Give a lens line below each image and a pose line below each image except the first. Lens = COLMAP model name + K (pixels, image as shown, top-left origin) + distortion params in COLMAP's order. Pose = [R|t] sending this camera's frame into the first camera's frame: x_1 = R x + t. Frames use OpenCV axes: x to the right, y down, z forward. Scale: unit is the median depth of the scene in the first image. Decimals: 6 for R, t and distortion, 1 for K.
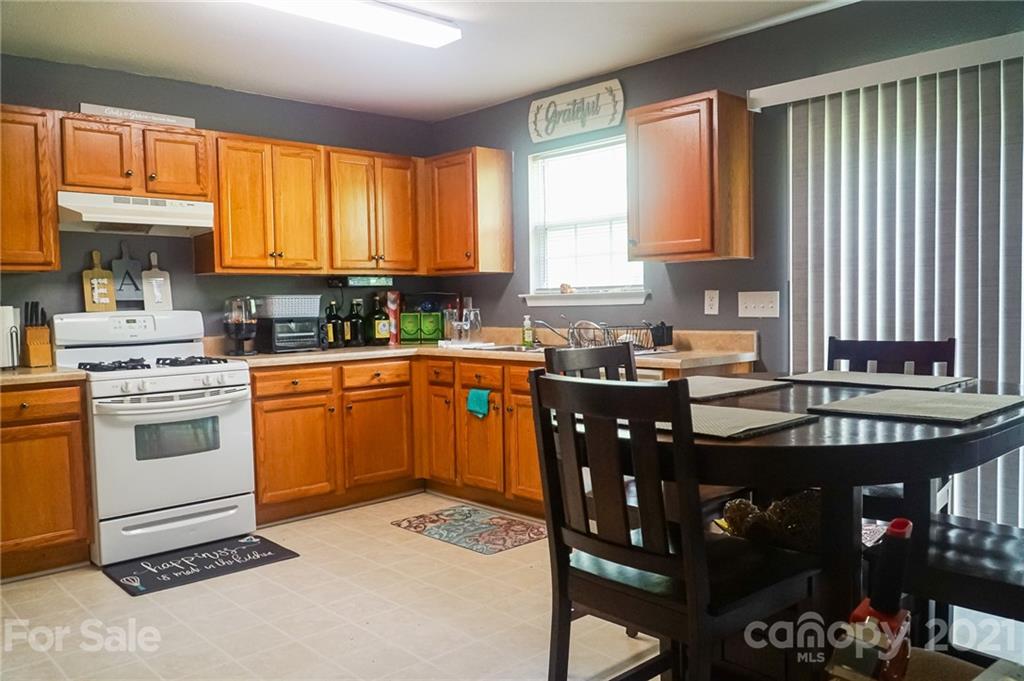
lens RADIAL K [[810.1, 0, 512.0], [0, 810.1, 340.5], [0, 0, 1]] dist [-0.011188, -0.003198]
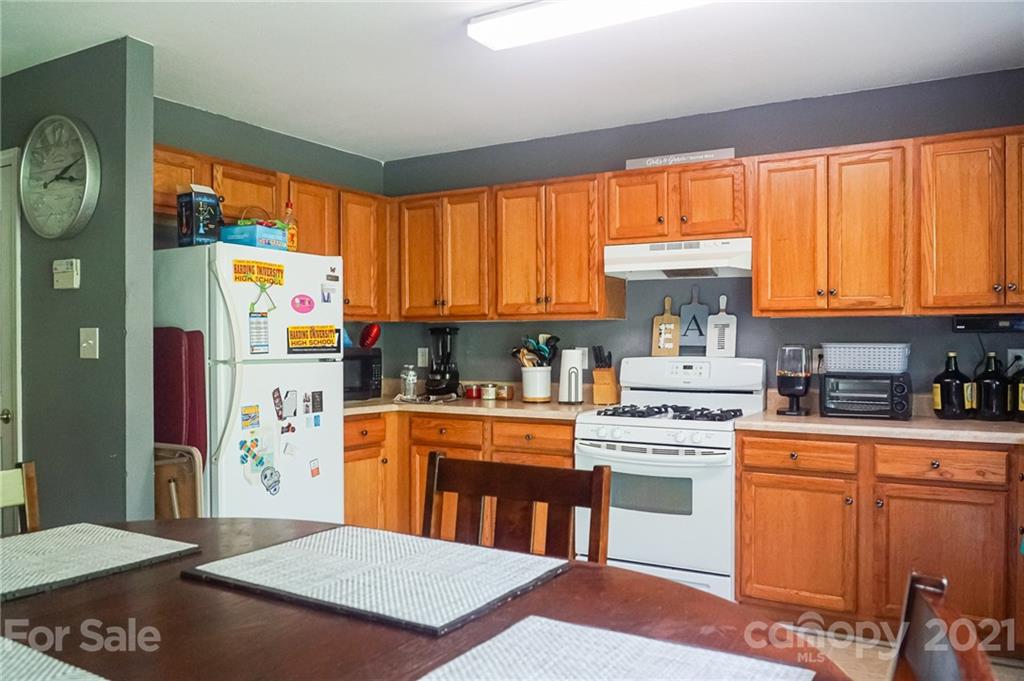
lens RADIAL K [[810.1, 0, 512.0], [0, 810.1, 340.5], [0, 0, 1]] dist [-0.011188, -0.003198]
pose [[0.276685, 0.021027, -0.960731, 0.411795], [-0.050148, 0.998714, 0.007417, -0.052682], [0.959651, 0.046126, 0.277384, 0.517227]]
